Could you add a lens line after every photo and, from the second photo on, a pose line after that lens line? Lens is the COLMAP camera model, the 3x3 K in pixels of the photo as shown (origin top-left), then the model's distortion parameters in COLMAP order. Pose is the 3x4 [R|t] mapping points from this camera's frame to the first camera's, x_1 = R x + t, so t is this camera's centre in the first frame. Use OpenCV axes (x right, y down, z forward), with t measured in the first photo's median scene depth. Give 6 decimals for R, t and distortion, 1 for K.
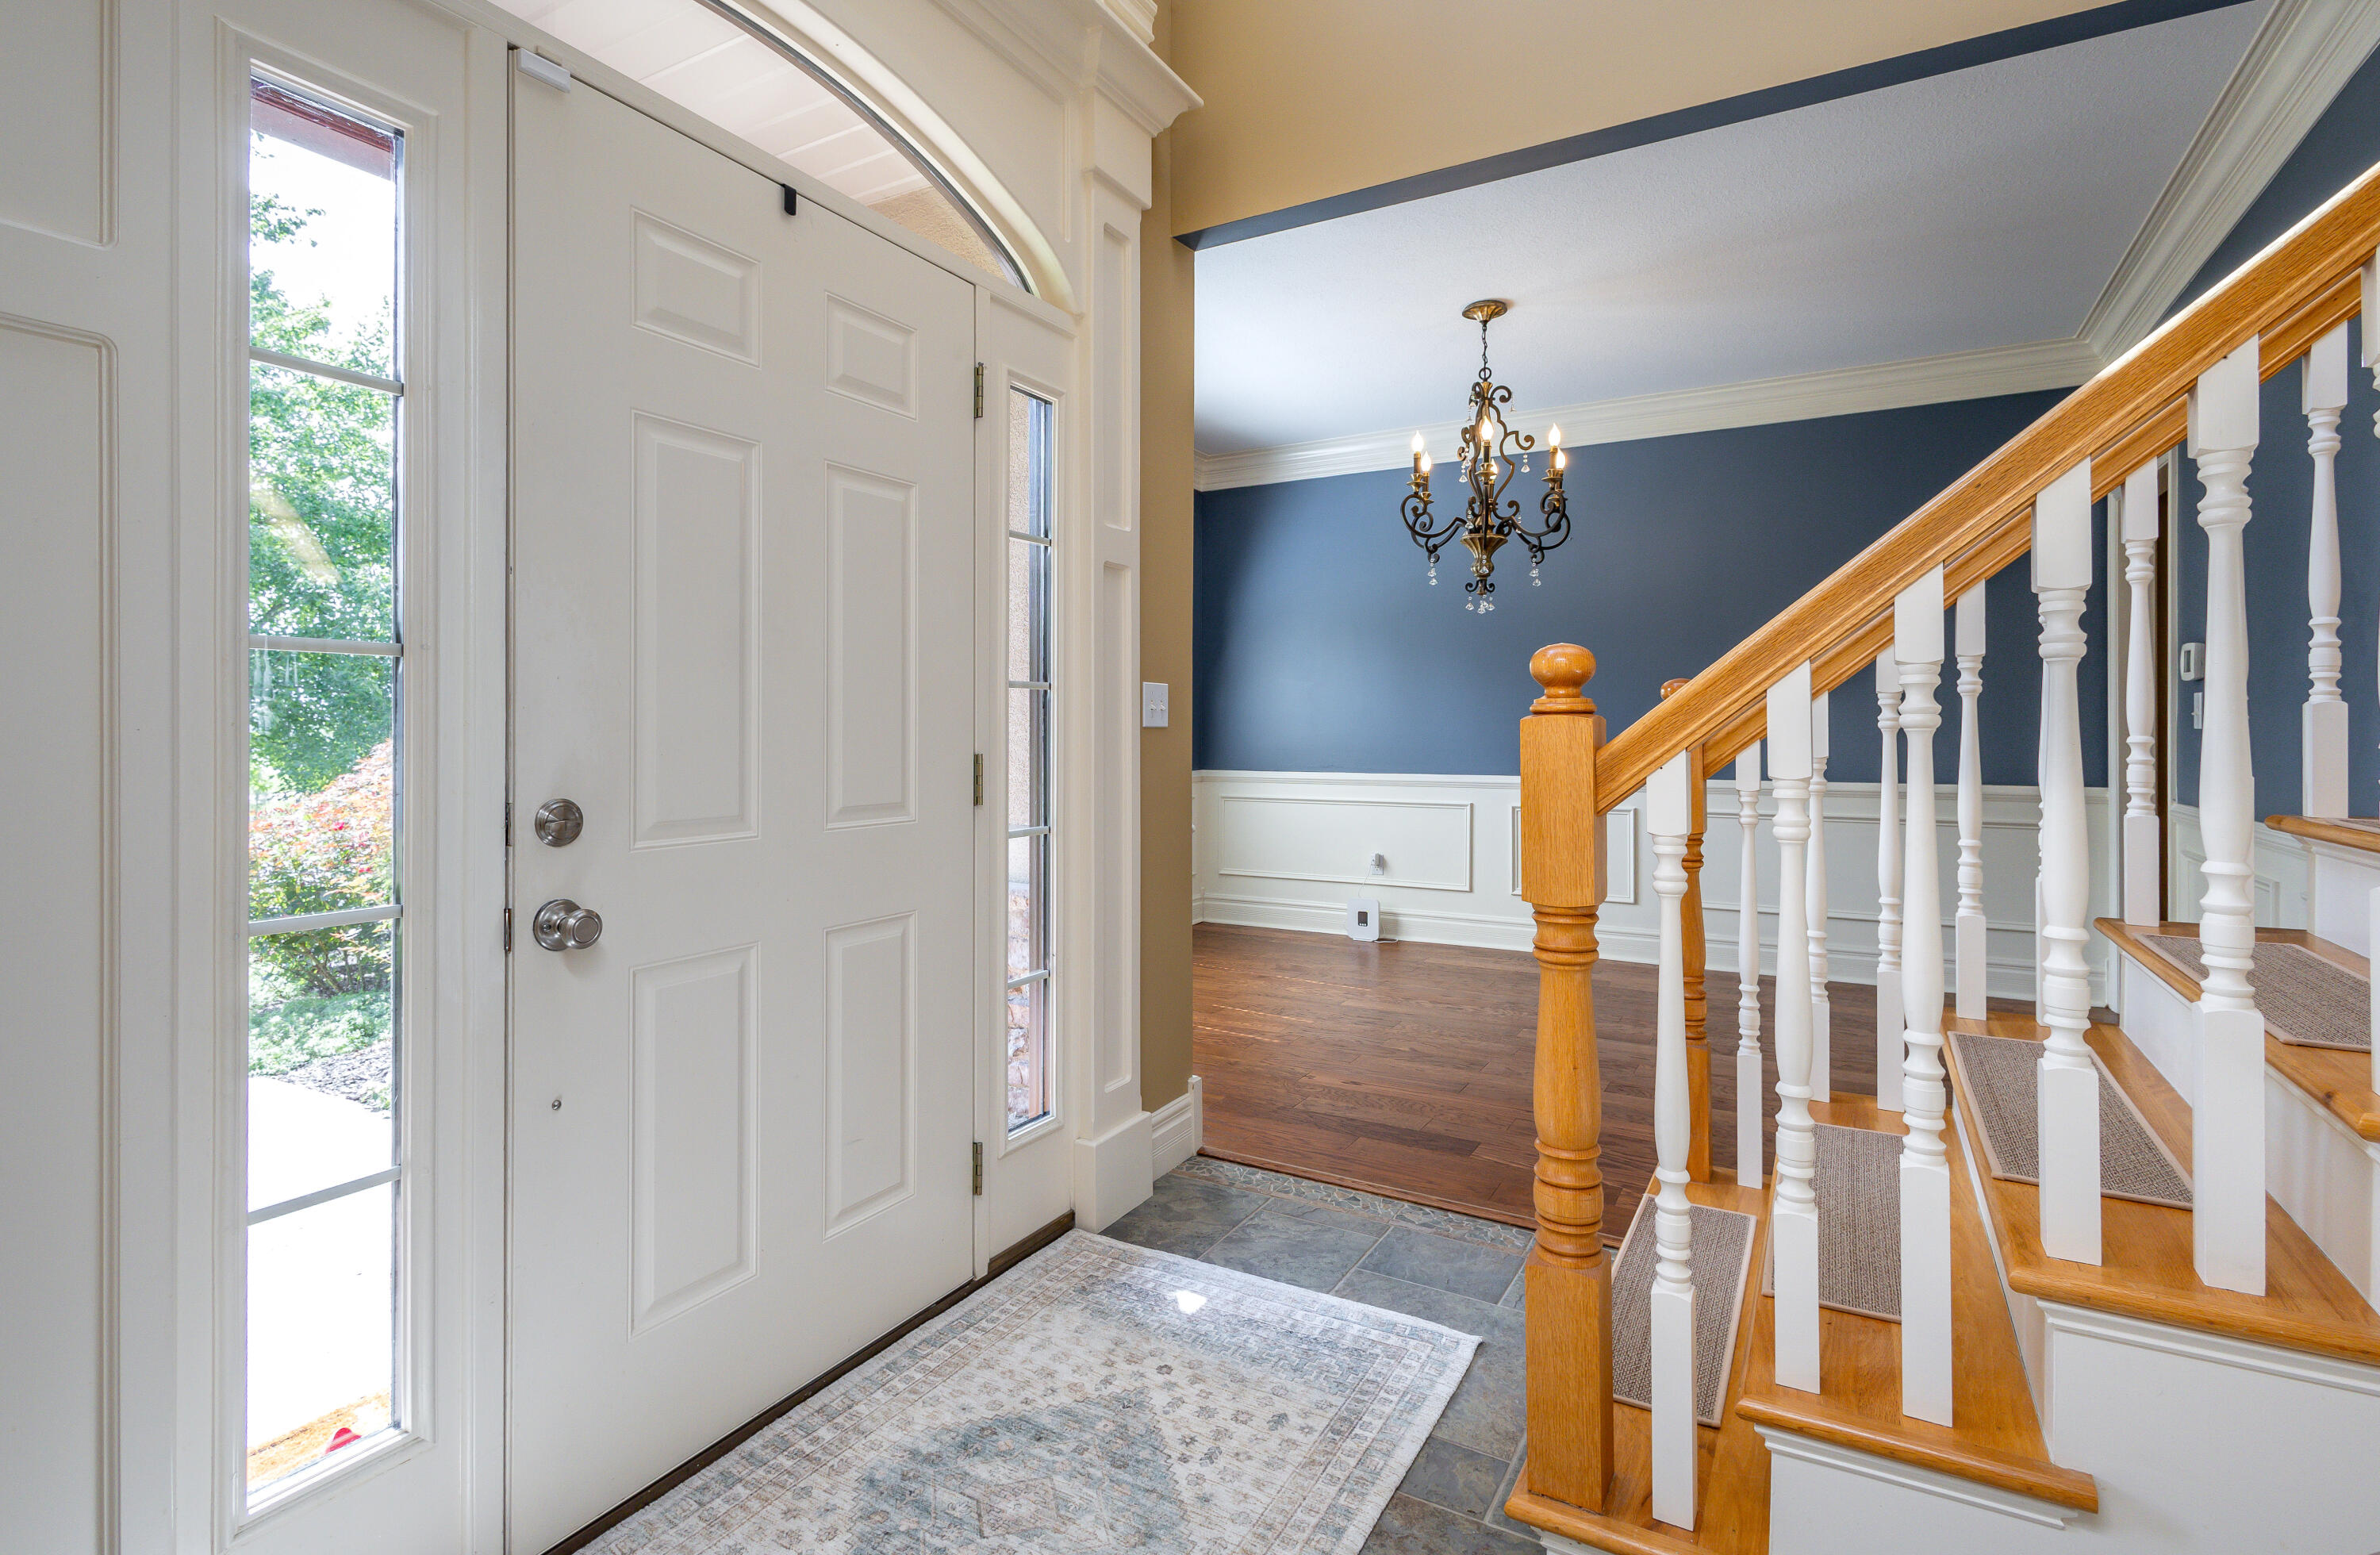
lens RADIAL K [[1151.4, 0, 1251.3], [0, 1151.4, 719.9], [0, 0, 1]] dist [-0.002286, -0.000379]
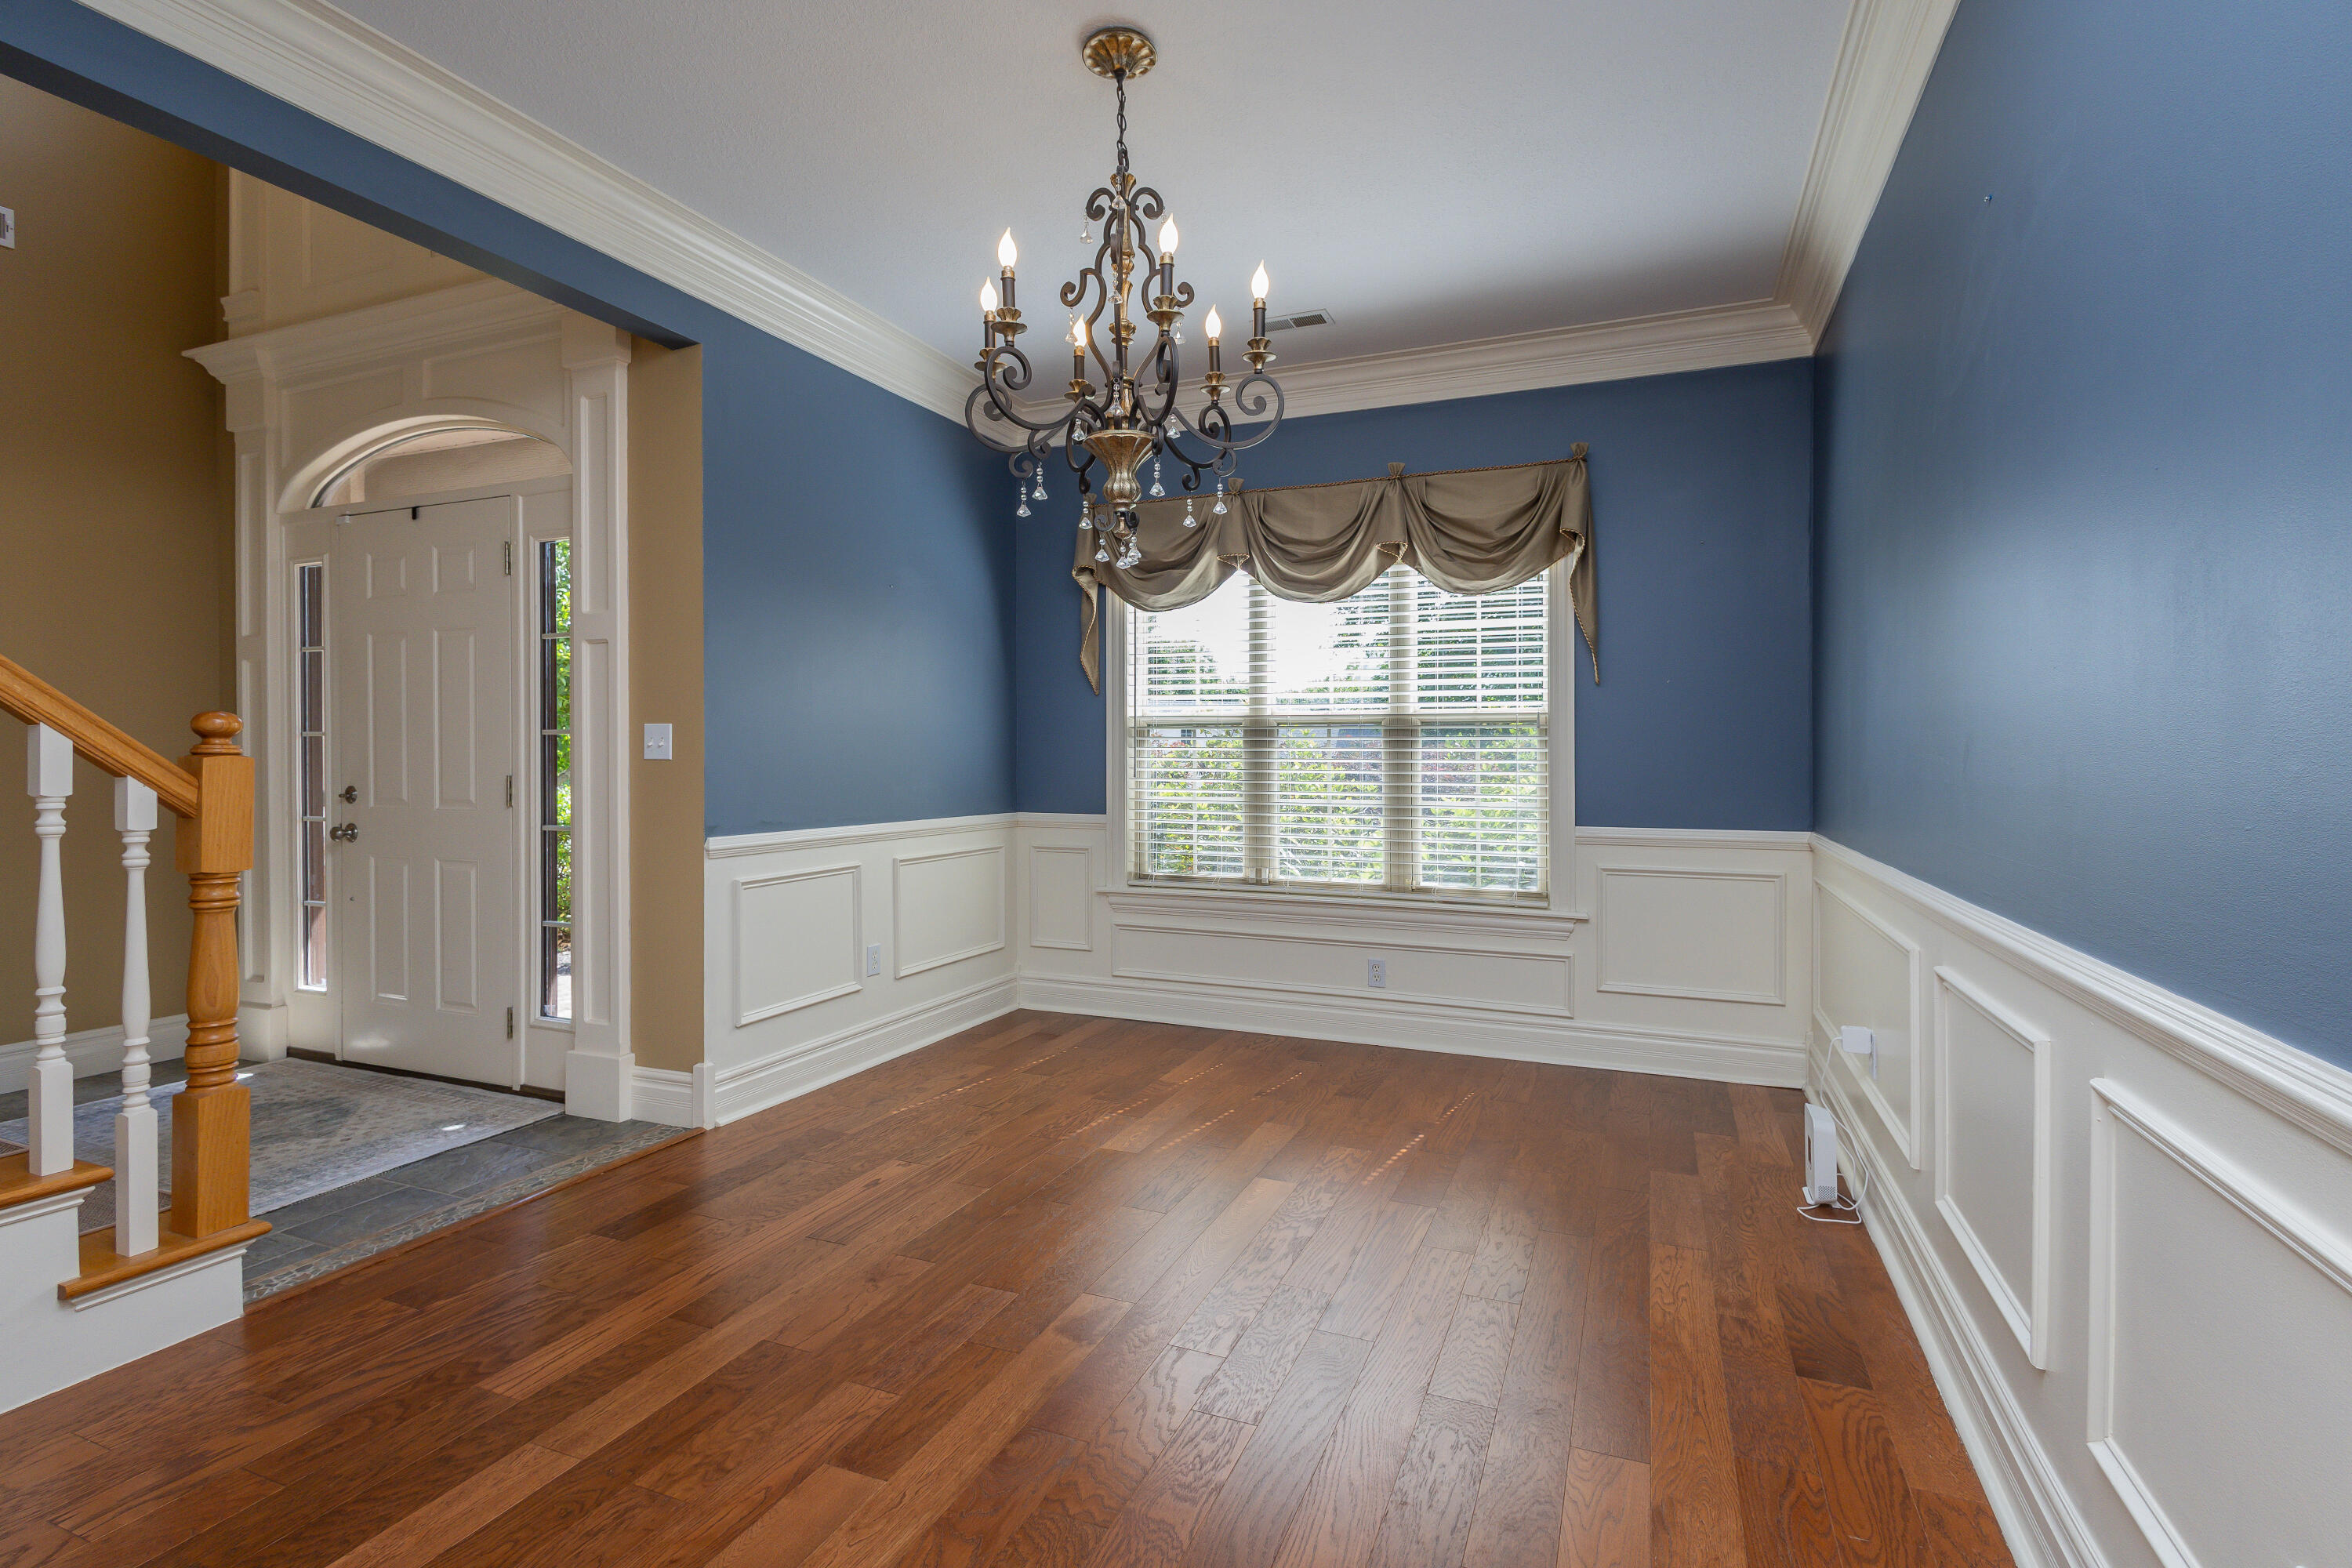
lens RADIAL K [[1091.0, 0, 1176.0], [0, 1091.0, 784.0], [0, 0, 1]] dist [0.003272, -0.000772]
pose [[0.097215, 0.022937, -0.994999, 1.728513], [-0.001203, 0.999736, 0.022928, -0.000031], [0.995263, -0.001032, 0.097217, 2.174102]]
